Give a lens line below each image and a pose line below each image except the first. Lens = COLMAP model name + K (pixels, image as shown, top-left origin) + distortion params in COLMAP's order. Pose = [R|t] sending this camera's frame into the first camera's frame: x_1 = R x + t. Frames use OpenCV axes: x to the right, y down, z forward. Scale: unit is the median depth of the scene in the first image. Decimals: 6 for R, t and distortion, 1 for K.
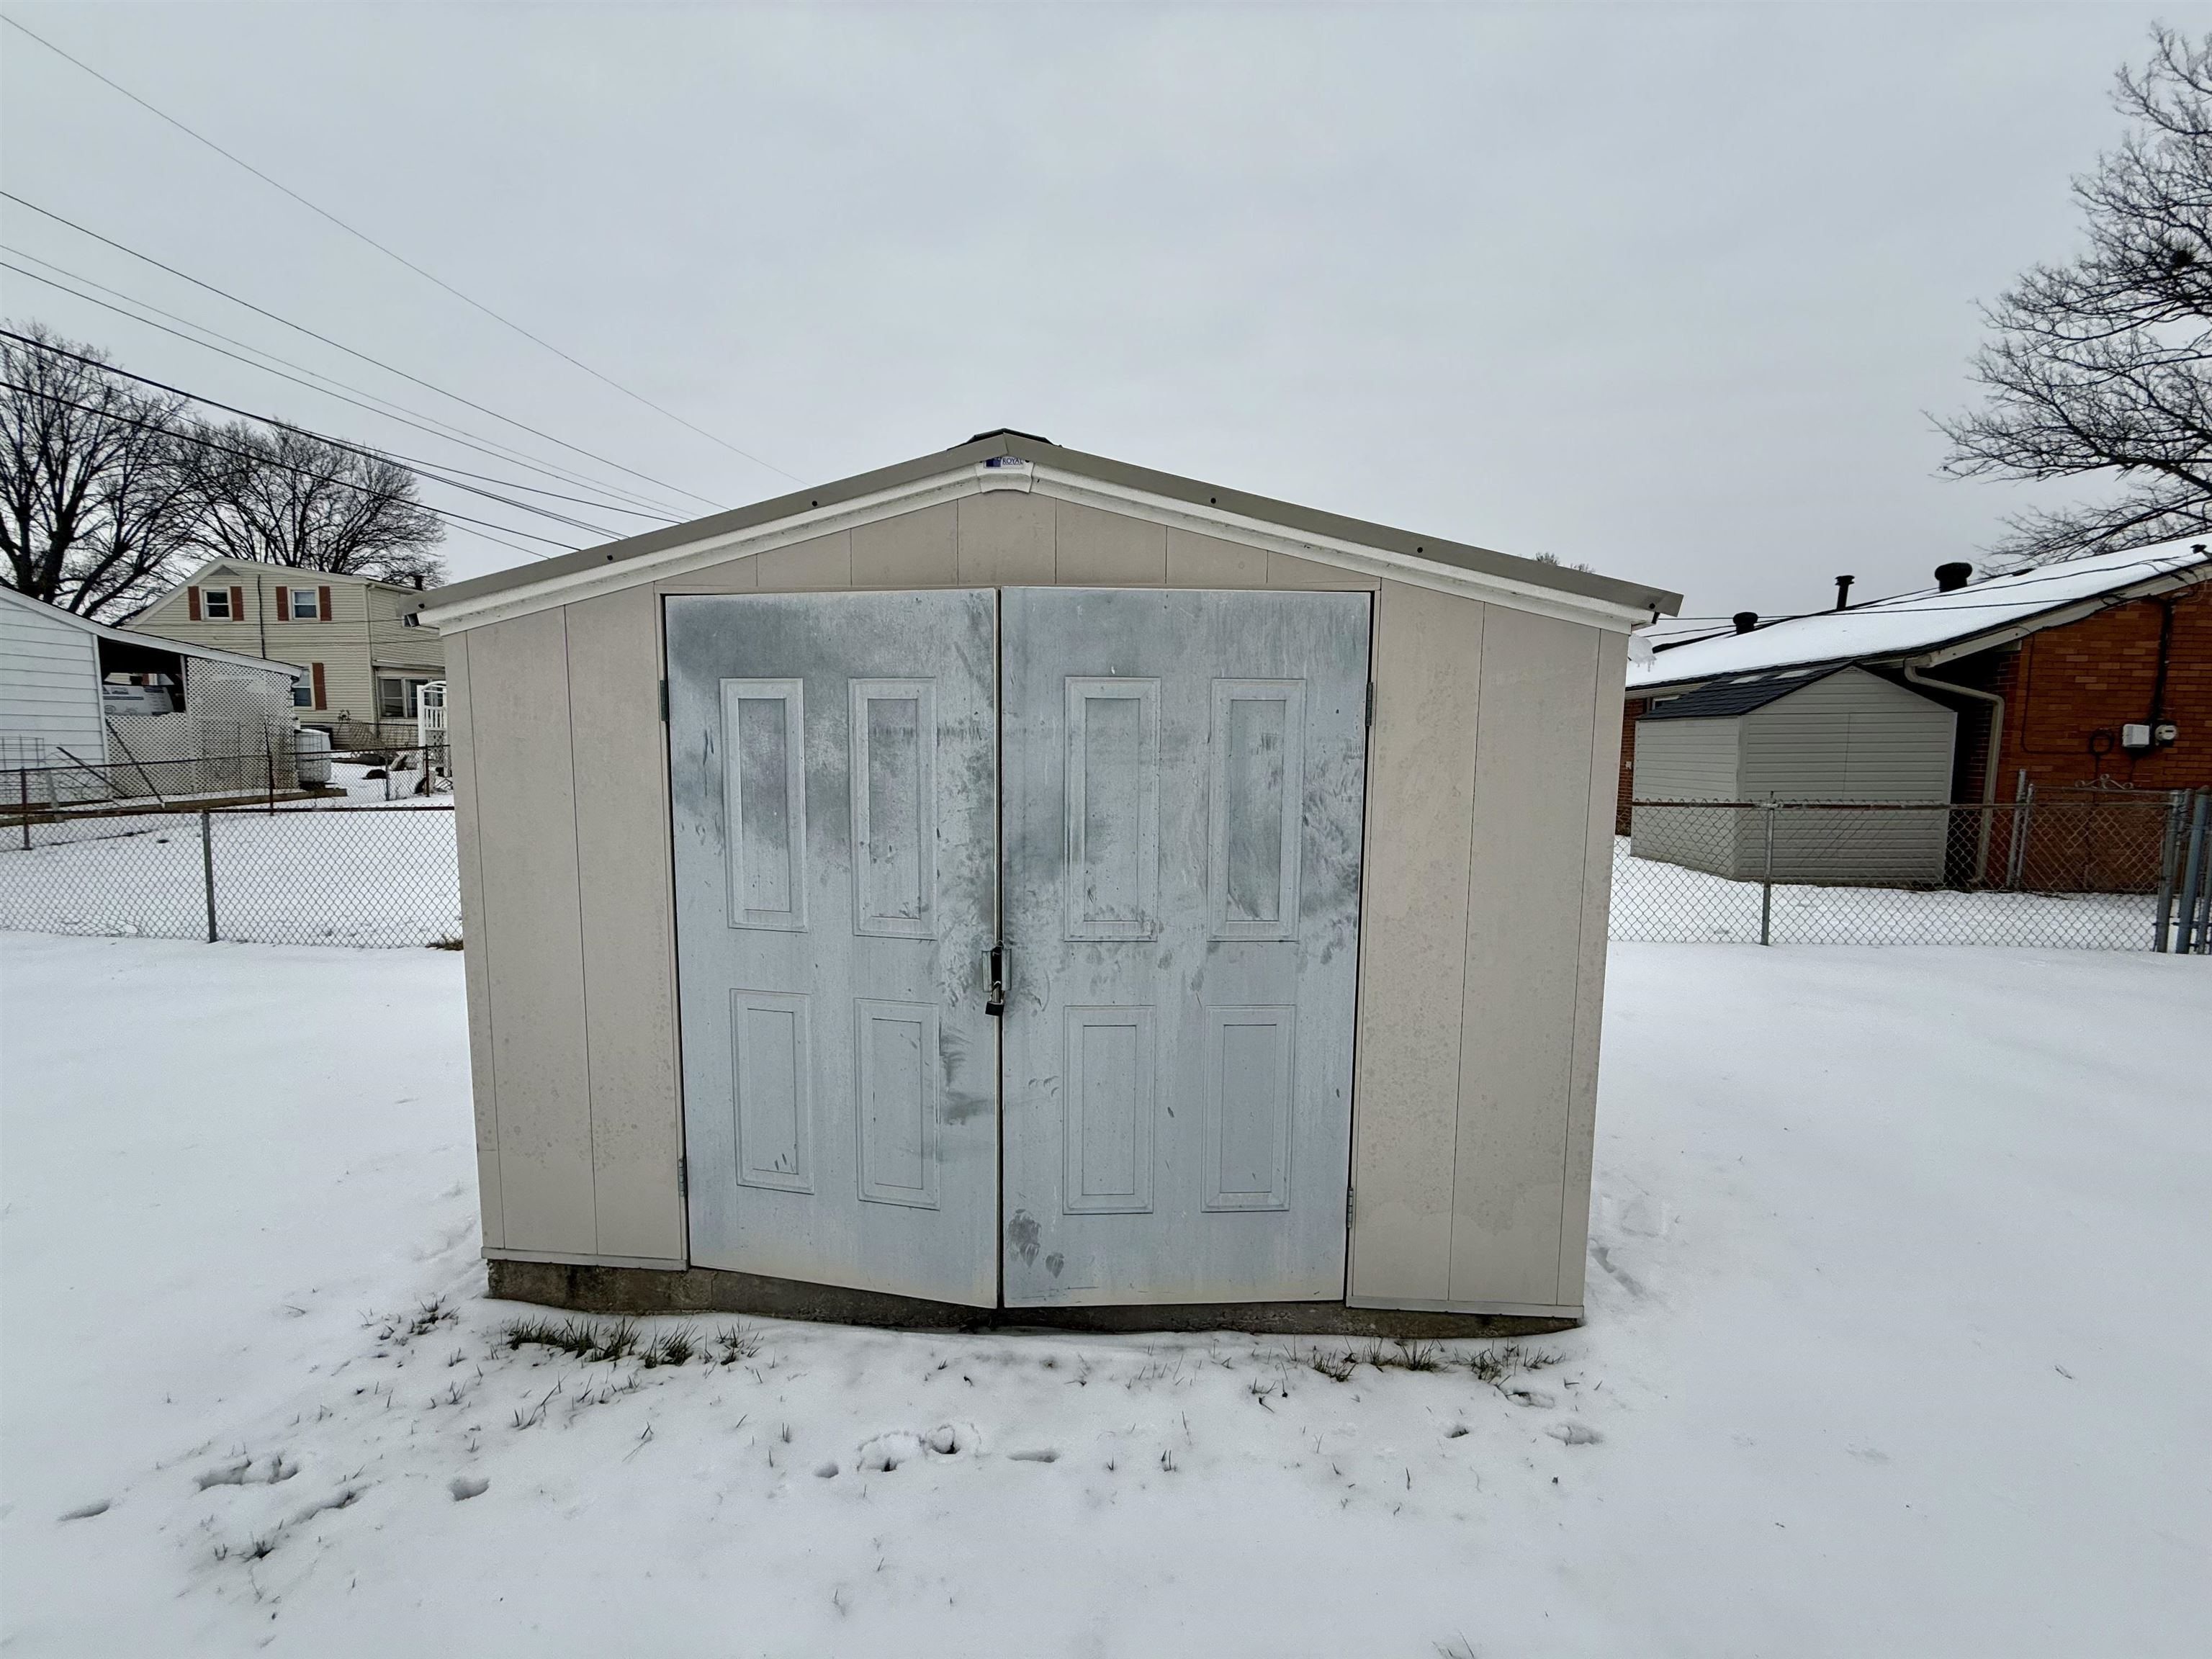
lens RADIAL K [[878.5, 0, 1105.9], [0, 878.5, 835.4], [0, 0, 1]] dist [0.001737, -0.000321]
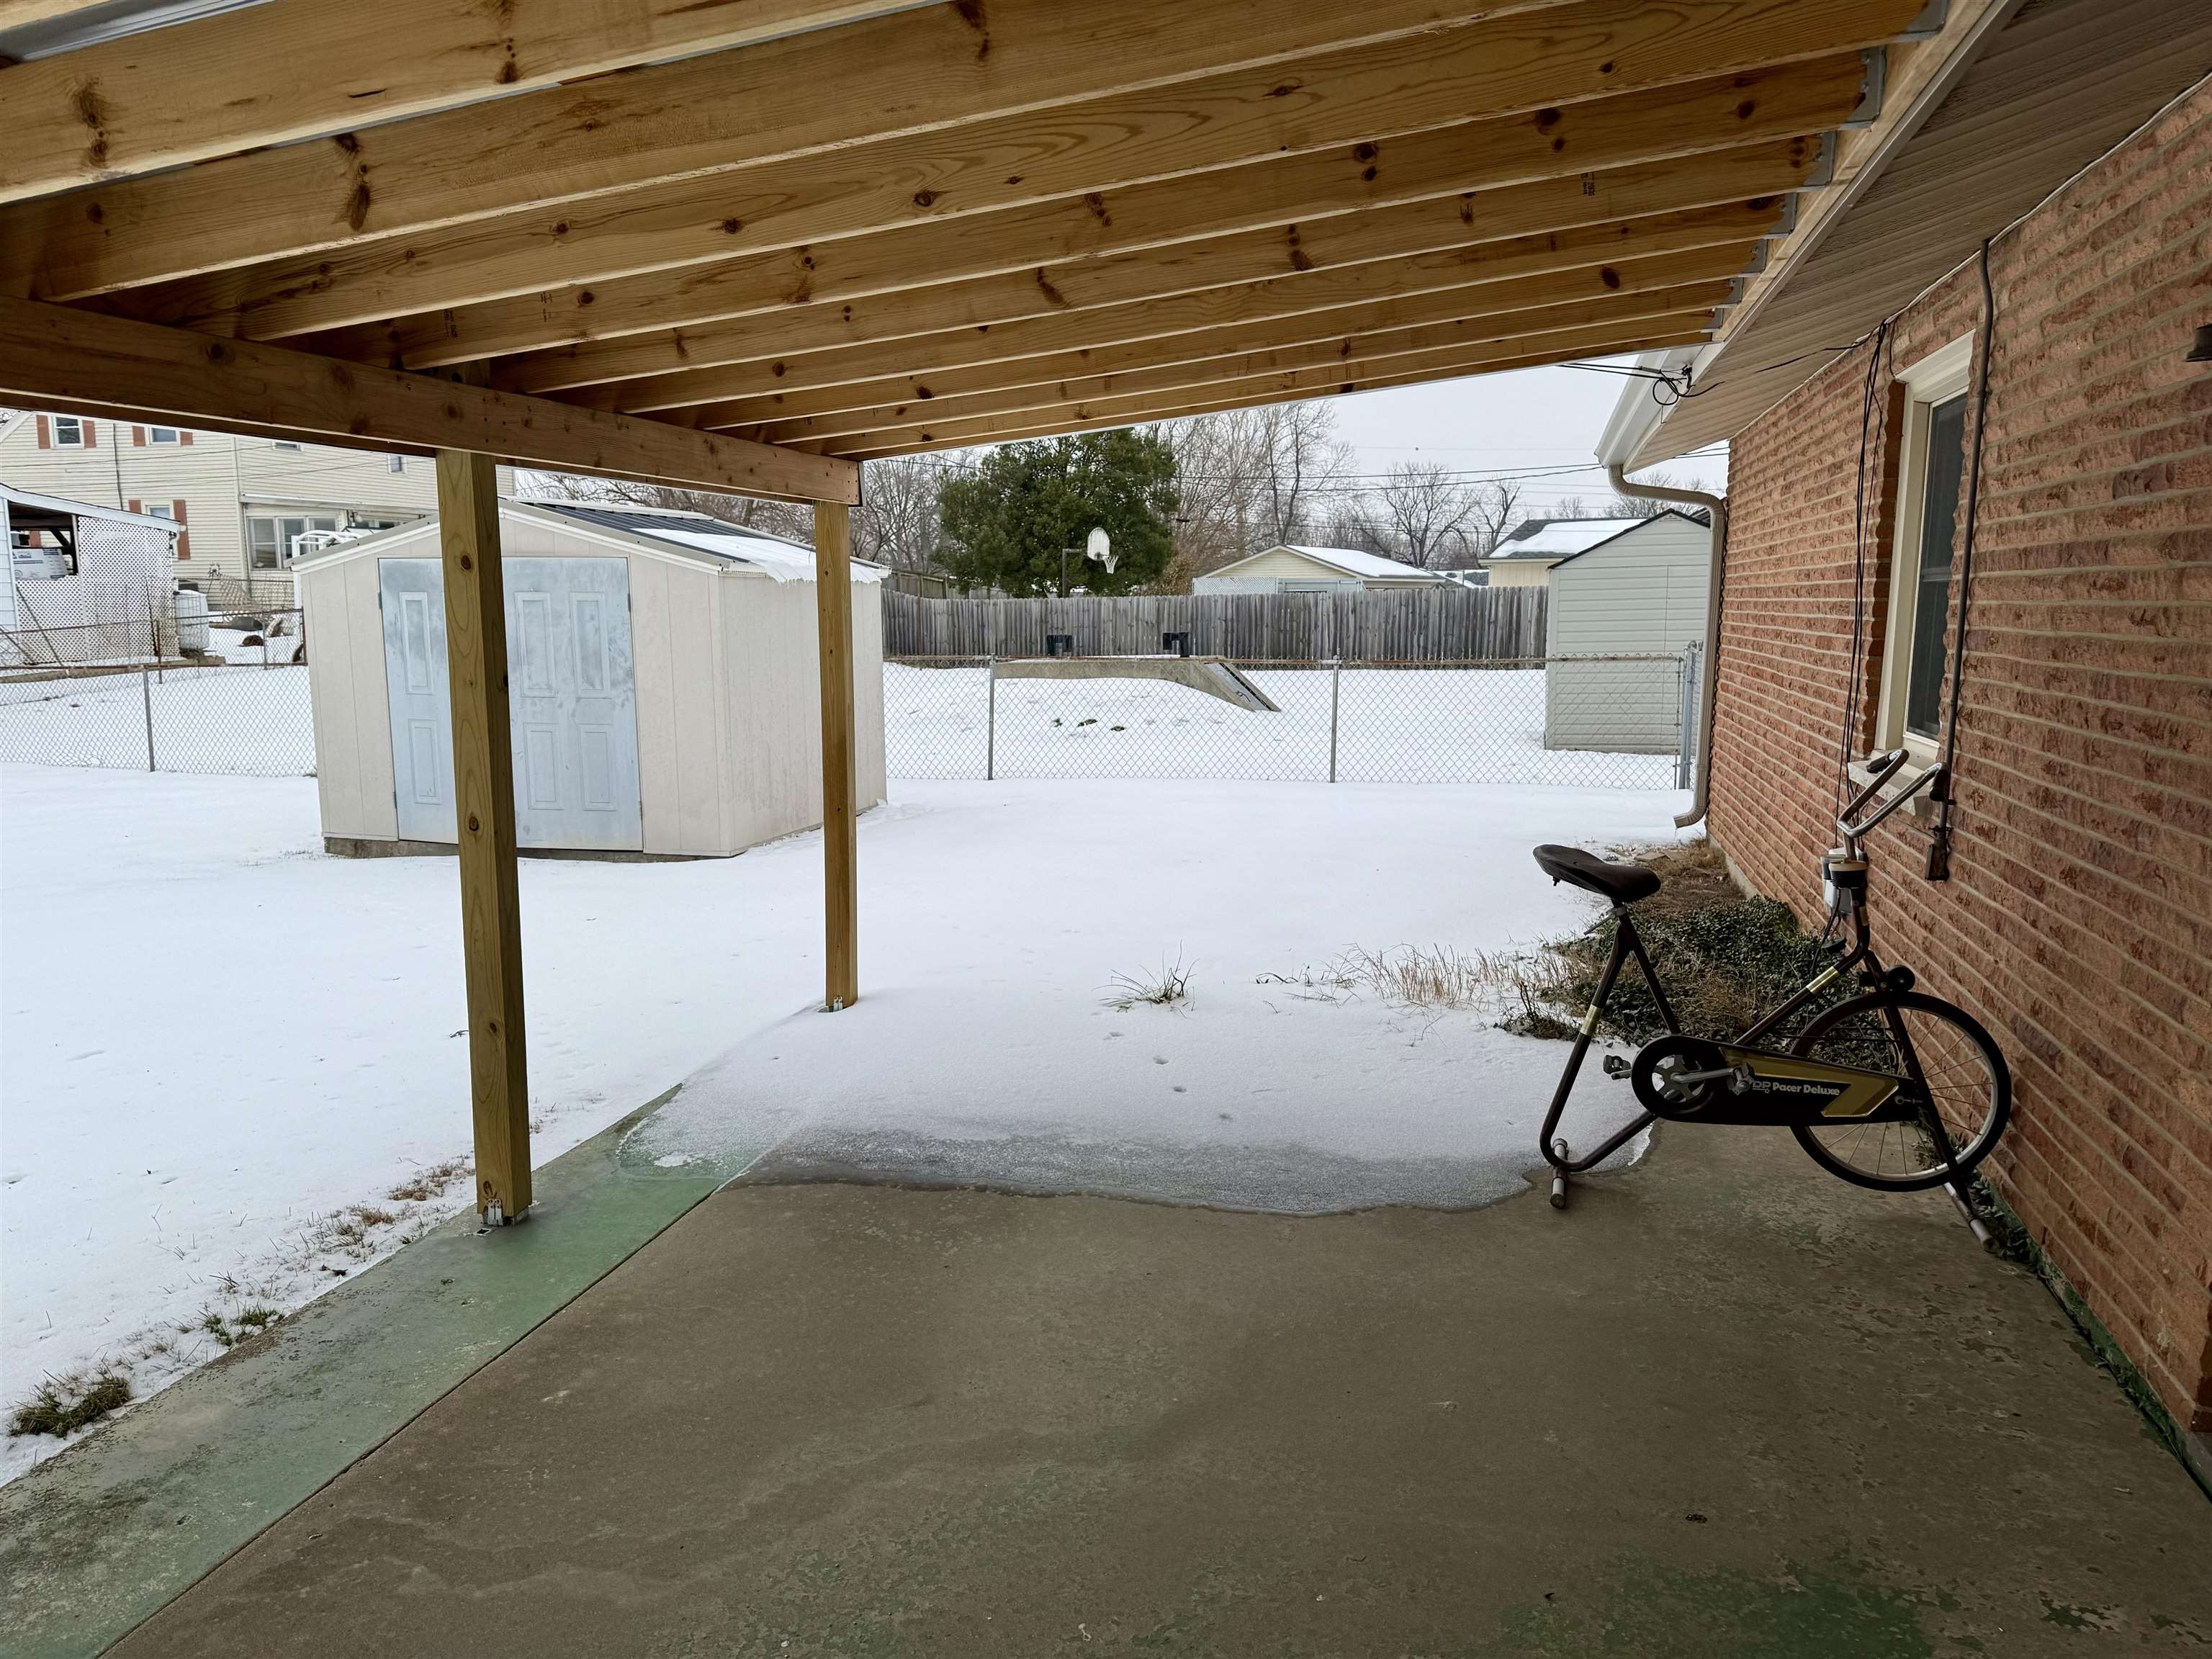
lens RADIAL K [[1525.6, 0, 1103.1], [0, 1525.6, 849.6], [0, 0, 1]] dist [-0.002743, 0.001573]
pose [[0.983904, 0.022199, -0.177313, 2.272031], [-0.010701, 0.997792, 0.065546, 0.240887], [0.178376, -0.062593, 0.981969, -2.890861]]
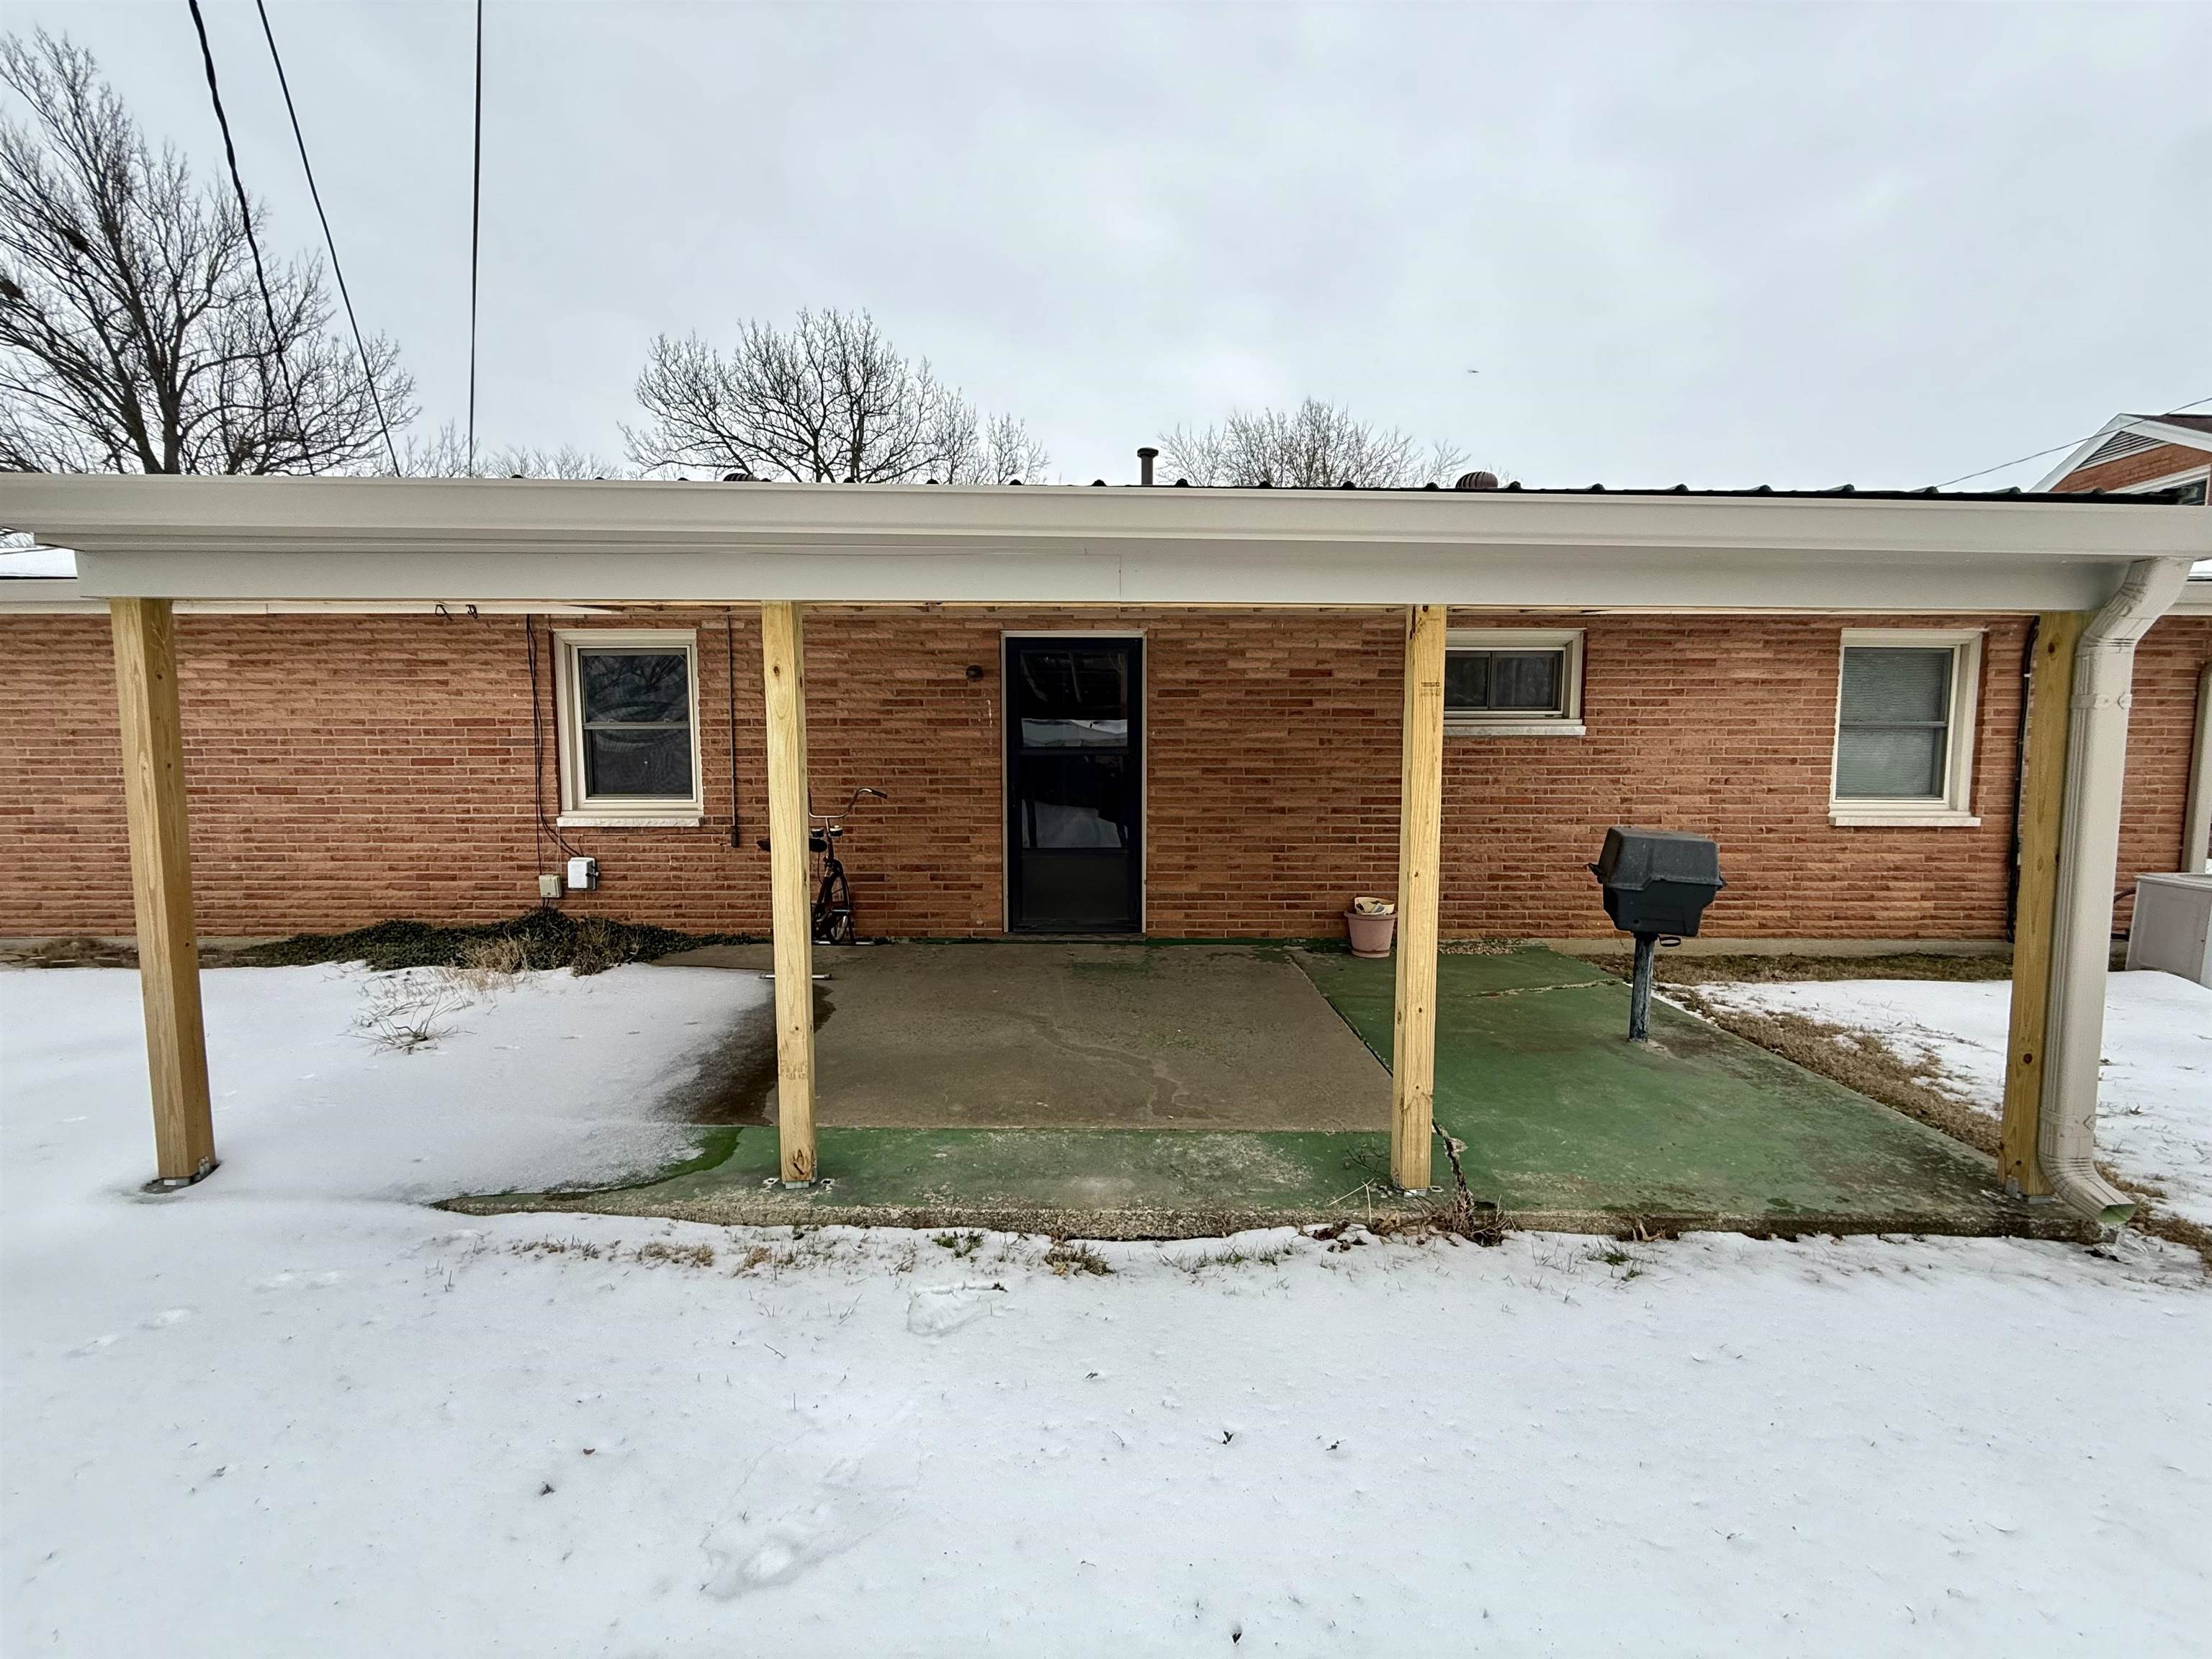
lens RADIAL K [[878.5, 0, 1103.8], [0, 878.5, 825.5], [0, 0, 1]] dist [0.001737, -0.000321]
pose [[-0.056552, -0.084680, 0.994802, 0.219153], [0.095488, 0.991370, 0.089816, 0.184048], [-0.993823, 0.100071, -0.047978, -1.874185]]
